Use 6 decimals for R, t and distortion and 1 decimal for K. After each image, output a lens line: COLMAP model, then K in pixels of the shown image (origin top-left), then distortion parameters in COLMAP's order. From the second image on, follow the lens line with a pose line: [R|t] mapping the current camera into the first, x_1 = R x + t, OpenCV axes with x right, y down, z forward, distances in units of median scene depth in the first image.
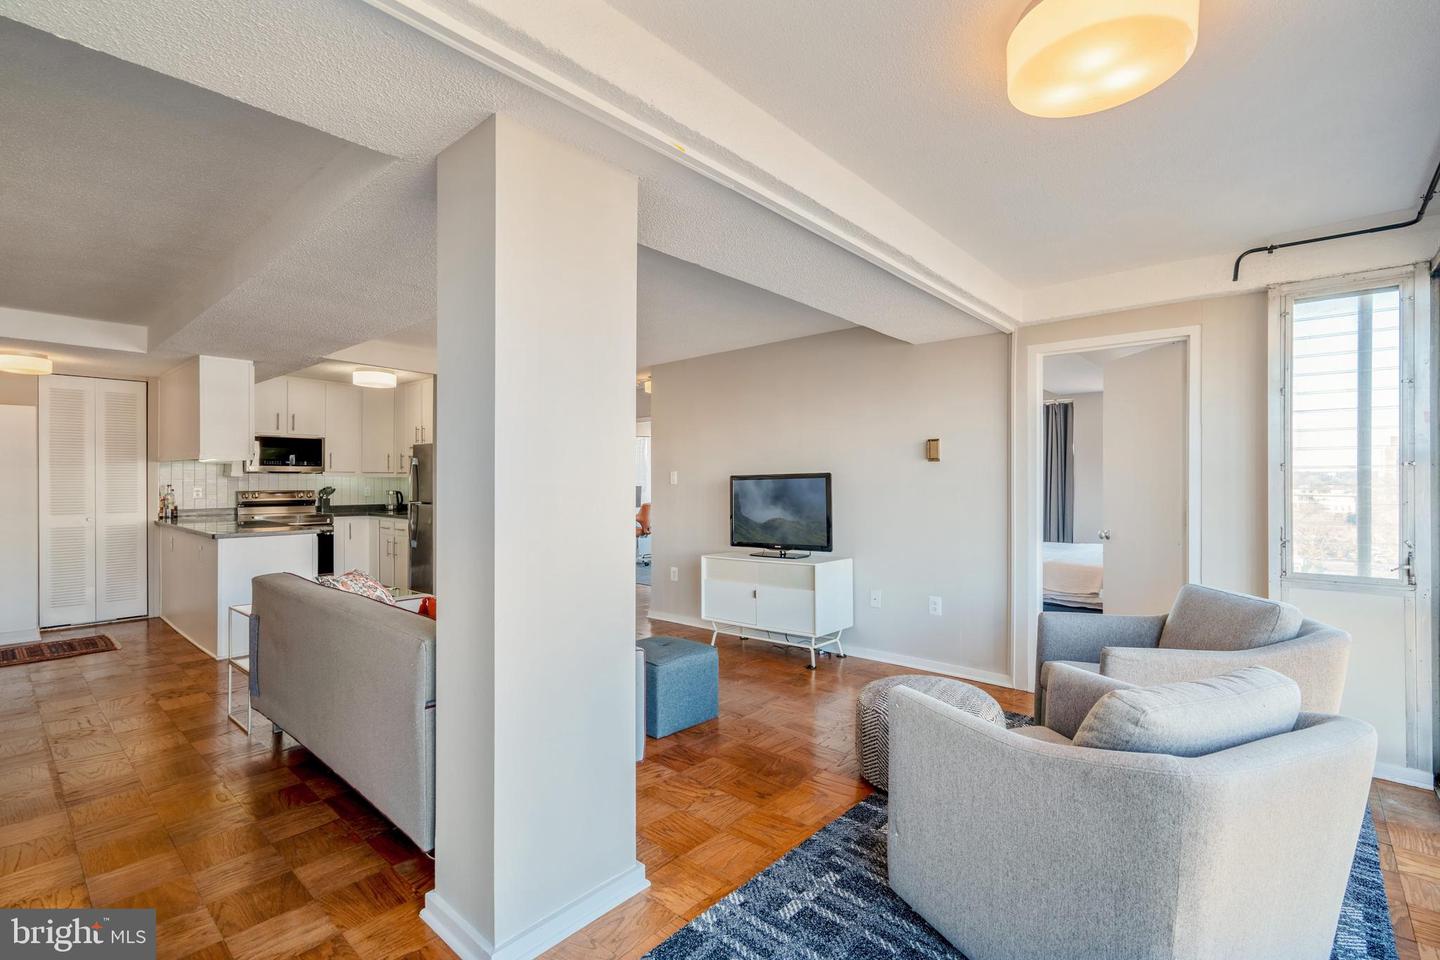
lens RADIAL K [[654.9, 0, 716.2], [0, 654.9, 481.1], [0, 0, 1]] dist [-0.003361, 0.007301]
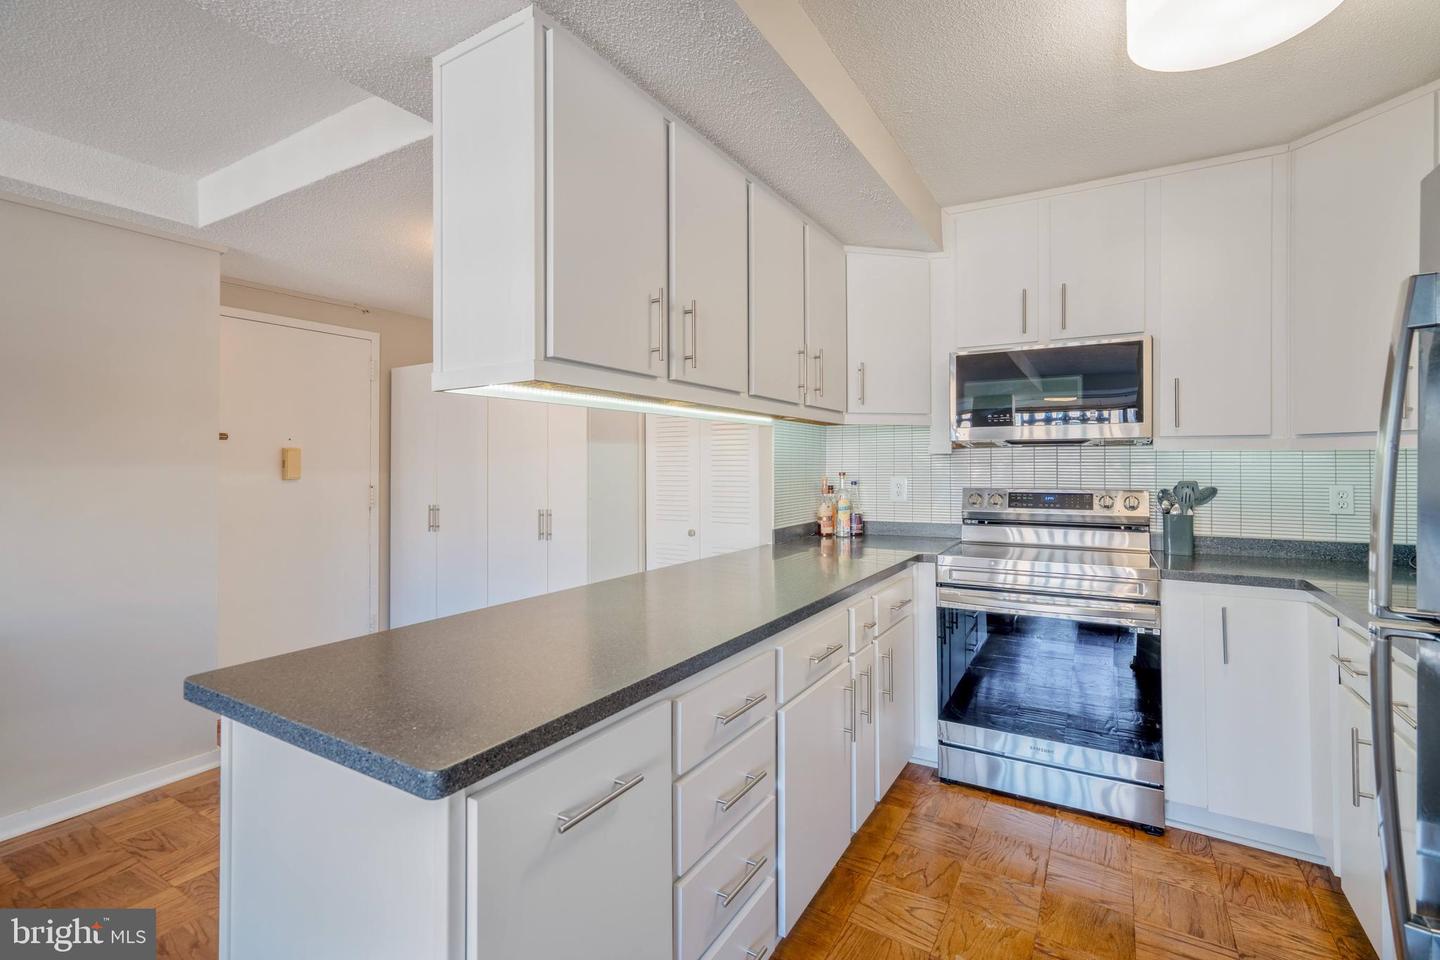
lens RADIAL K [[649.6, 0, 719.3], [0, 649.6, 473.8], [0, 0, 1]] dist [-0.012085, 0.017426]
pose [[0.184279, 0.011820, -0.982803, -0.388492], [0.000861, 0.999925, 0.012188, 0.000492], [0.982874, -0.003093, 0.184255, 0.895185]]
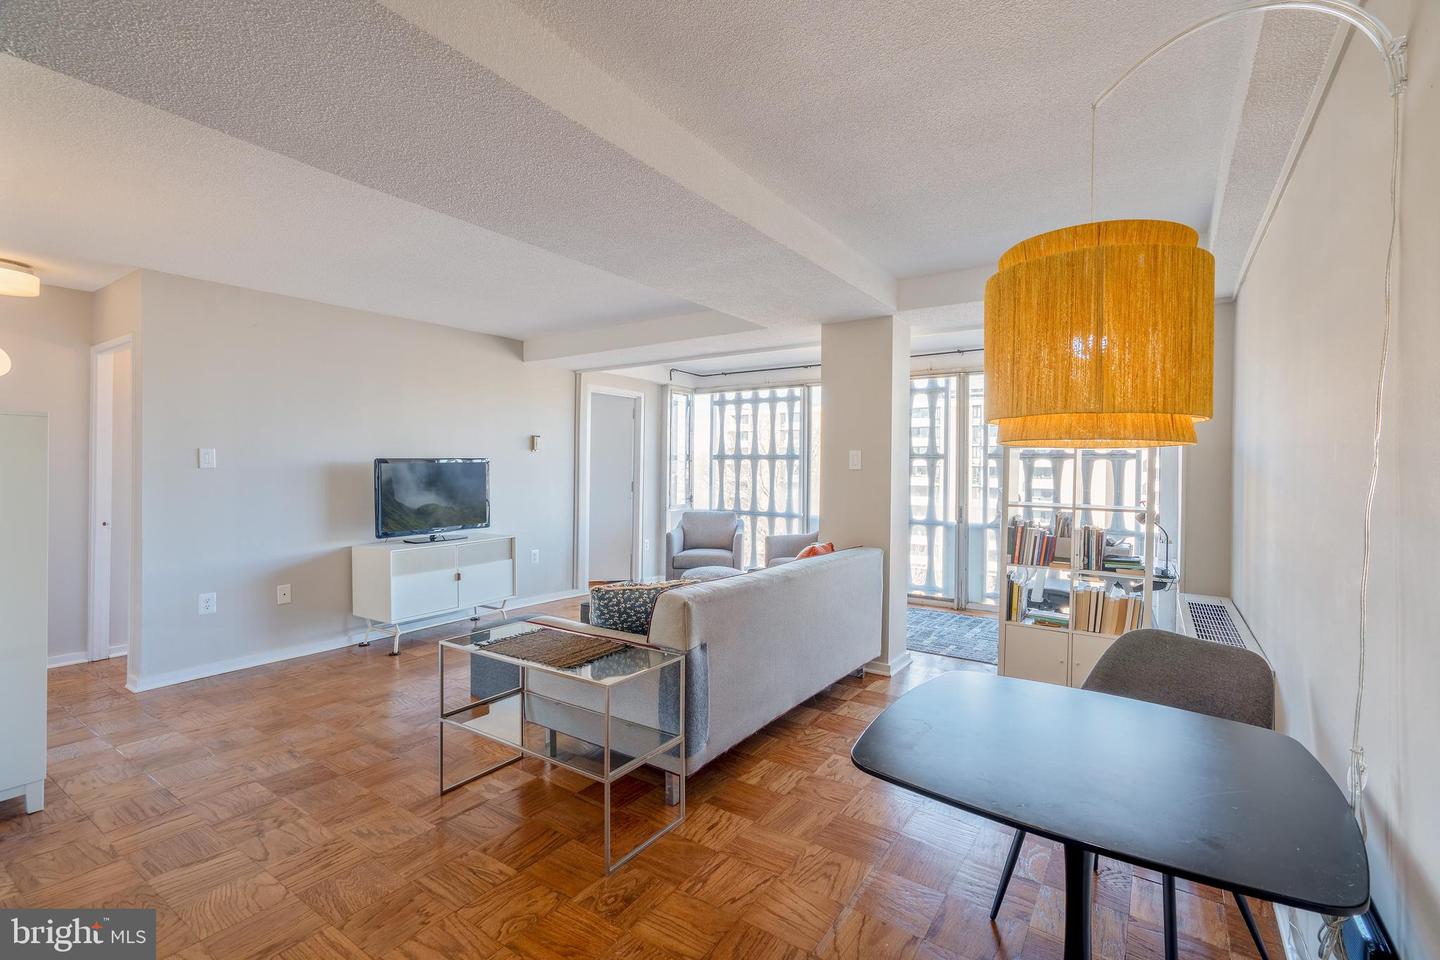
lens RADIAL K [[653.6, 0, 718.4], [0, 653.6, 472.3], [0, 0, 1]] dist [-0.017472, 0.017042]
pose [[-0.124270, -0.008435, 0.992213, -0.795469], [-0.011591, 0.999908, 0.007049, -0.000410], [-0.992181, -0.010625, -0.124356, 0.589674]]
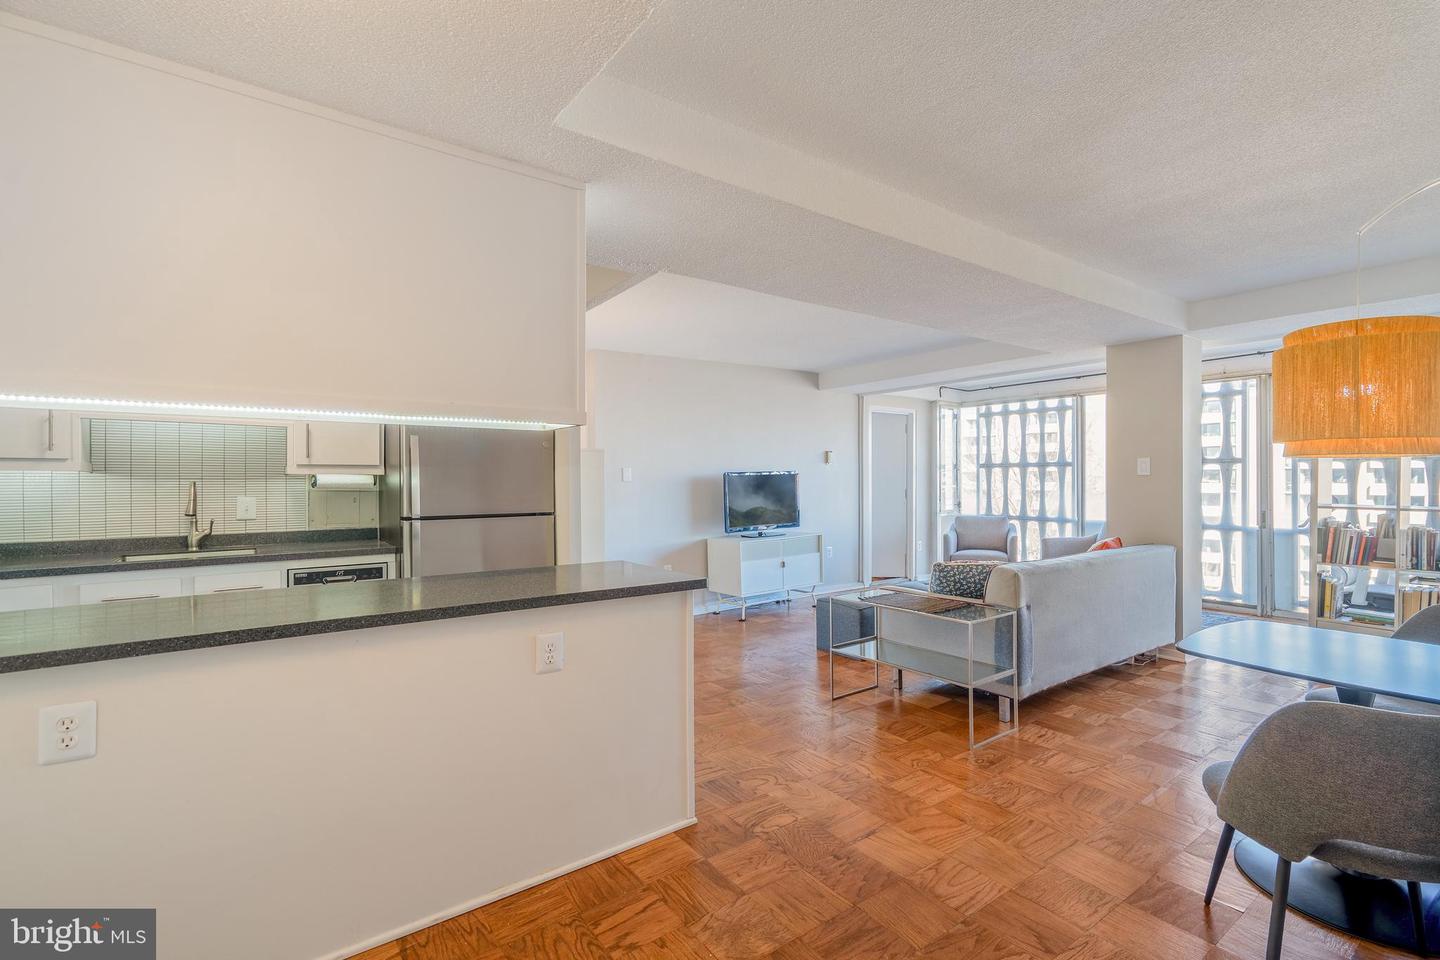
lens RADIAL K [[654.9, 0, 716.2], [0, 654.9, 481.1], [0, 0, 1]] dist [-0.003361, 0.007301]
pose [[0.217173, -0.007623, 0.976103, -0.992025], [0.004509, 0.999967, 0.006806, -0.000531], [-0.976123, 0.002923, 0.217200, 0.685764]]
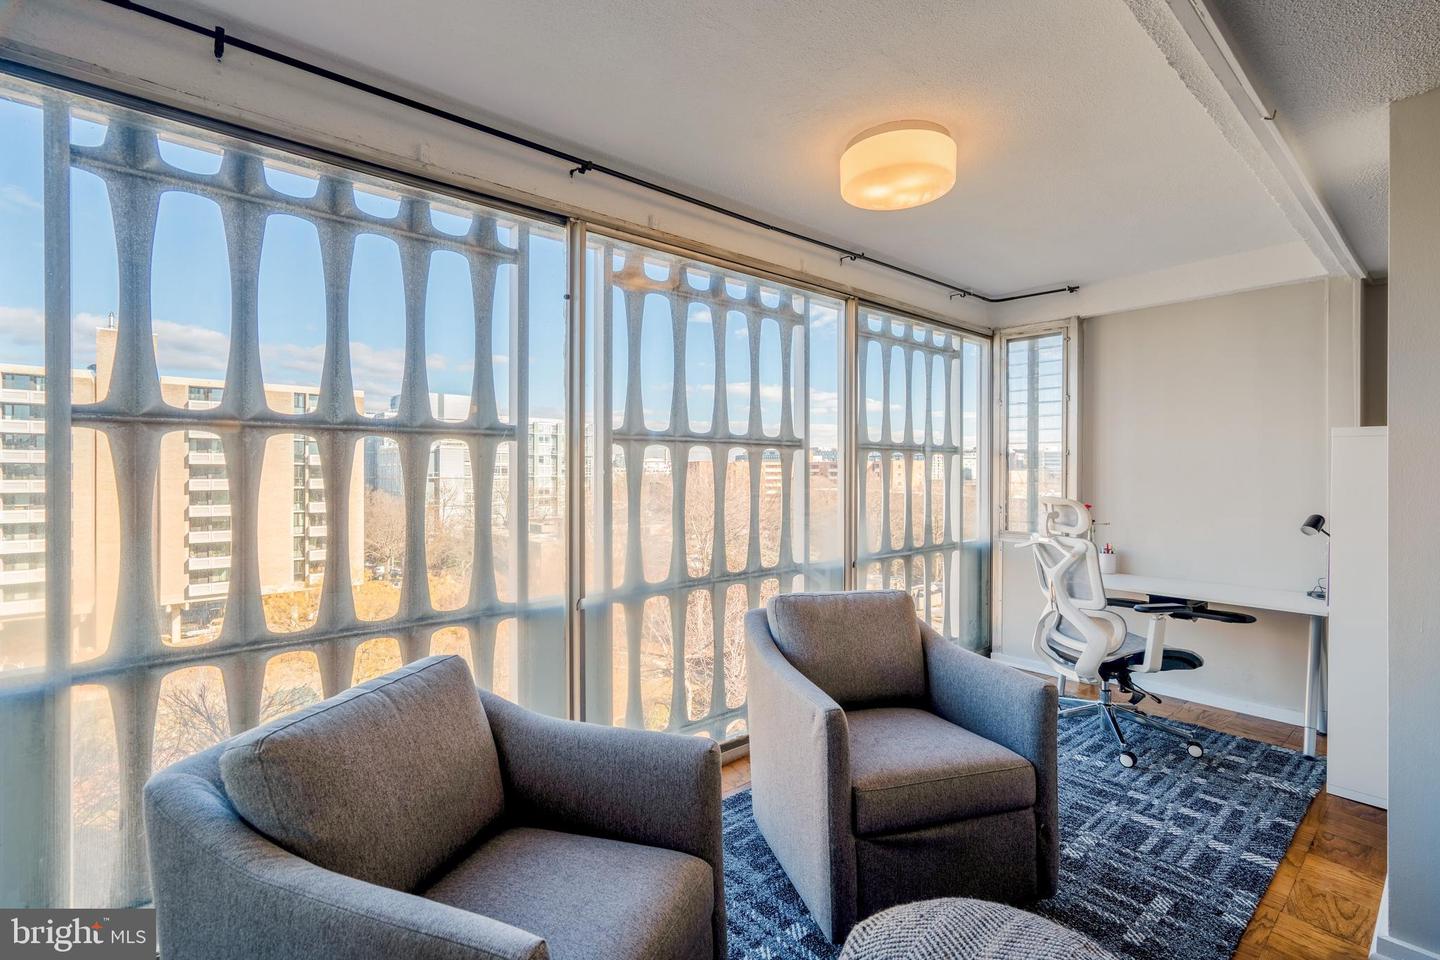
lens RADIAL K [[653.6, 0, 718.4], [0, 653.6, 472.3], [0, 0, 1]] dist [-0.017472, 0.017042]
pose [[-0.991427, -0.003741, 0.130605, 0.211581], [-0.003587, 0.999993, 0.001414, 0.001068], [-0.130609, 0.000934, -0.991433, 0.670401]]
